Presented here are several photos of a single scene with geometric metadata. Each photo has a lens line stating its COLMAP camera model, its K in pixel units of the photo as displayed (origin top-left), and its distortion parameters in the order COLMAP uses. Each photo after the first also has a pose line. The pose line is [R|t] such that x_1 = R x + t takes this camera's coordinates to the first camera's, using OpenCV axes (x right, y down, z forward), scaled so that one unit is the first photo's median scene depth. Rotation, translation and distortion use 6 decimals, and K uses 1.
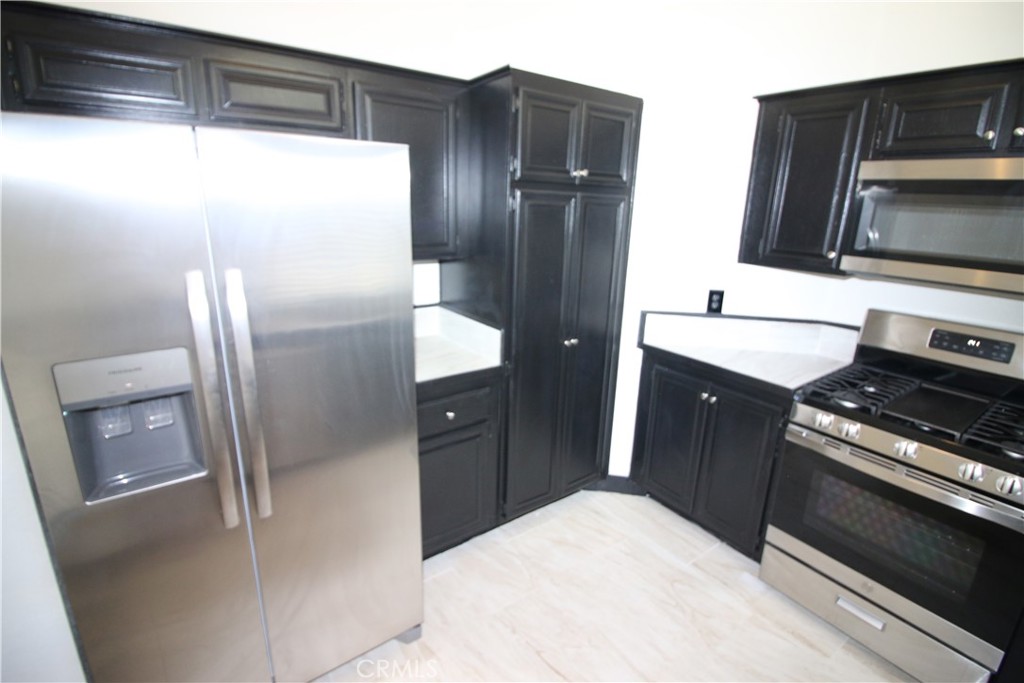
lens RADIAL K [[467.6, 0, 510.6], [0, 467.6, 328.7], [0, 0, 1]] dist [0.001350, -0.012676]
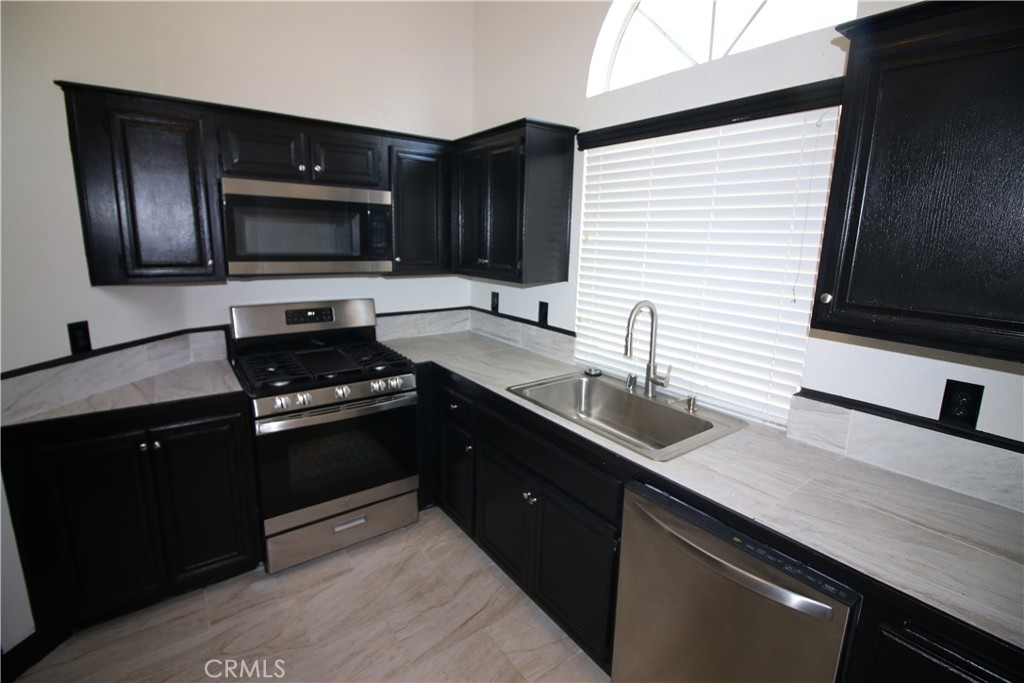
lens RADIAL K [[467.2, 0, 509.6], [0, 467.2, 326.4], [0, 0, 1]] dist [0.000622, -0.013253]
pose [[-0.010687, -0.216739, 0.976171, -0.378256], [0.236458, 0.947992, 0.213071, -0.085230], [-0.971583, 0.233101, 0.041119, 0.326027]]
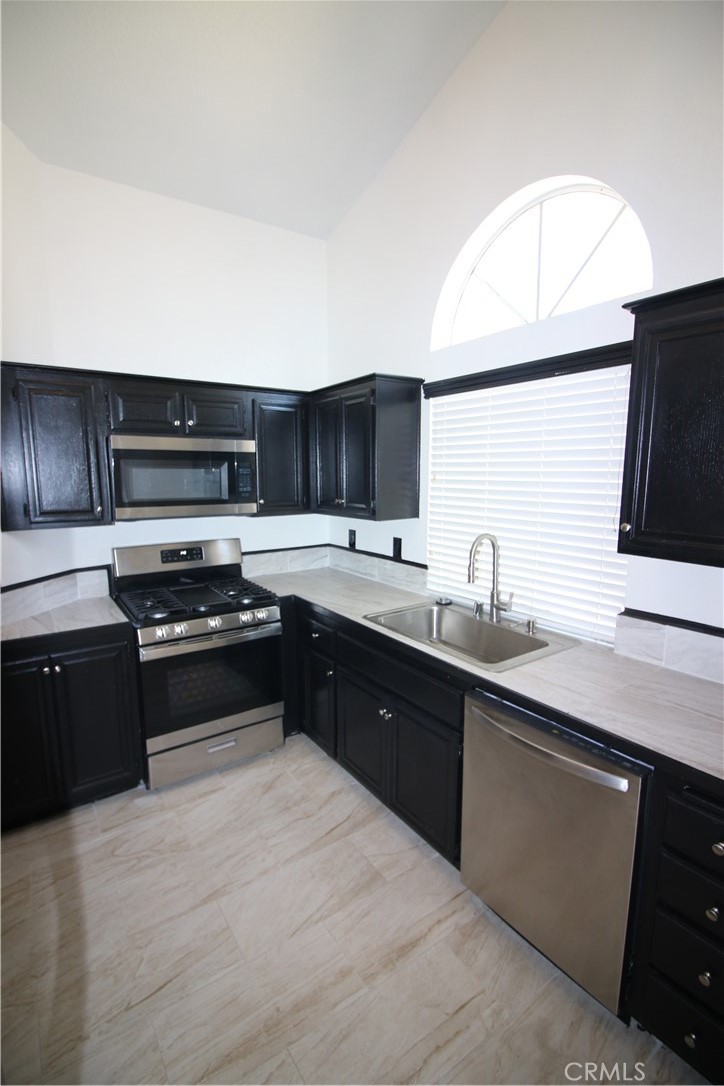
lens RADIAL K [[495.5, 0, 348.5], [0, 495.5, 546.4], [0, 0, 1]] dist [0.000622, -0.013253]
pose [[0.030026, -0.177322, 0.983695, -0.555638], [0.264801, 0.950386, 0.163235, -0.104328], [-0.963835, 0.255582, 0.075492, 0.306652]]
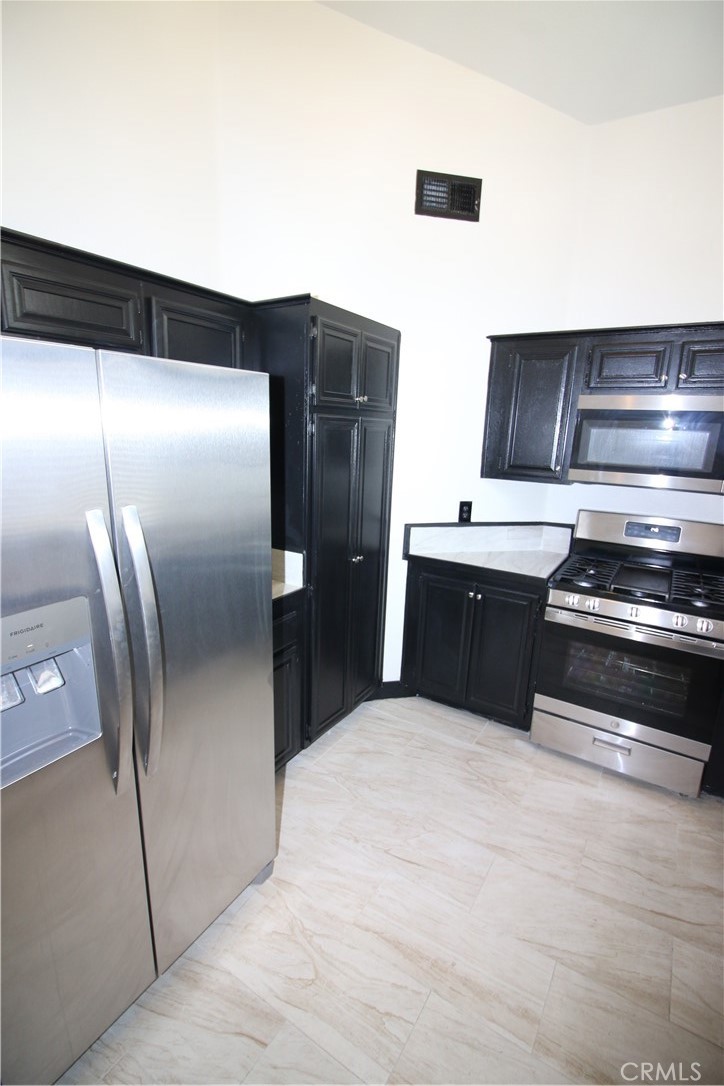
lens RADIAL K [[495.9, 0, 348.5], [0, 495.9, 545.8], [0, 0, 1]] dist [0.001350, -0.012676]
pose [[0.931384, -0.085492, 0.353856, -0.316229], [0.090075, 0.995929, 0.003531, -0.006856], [-0.352718, 0.028585, 0.935293, -0.035154]]
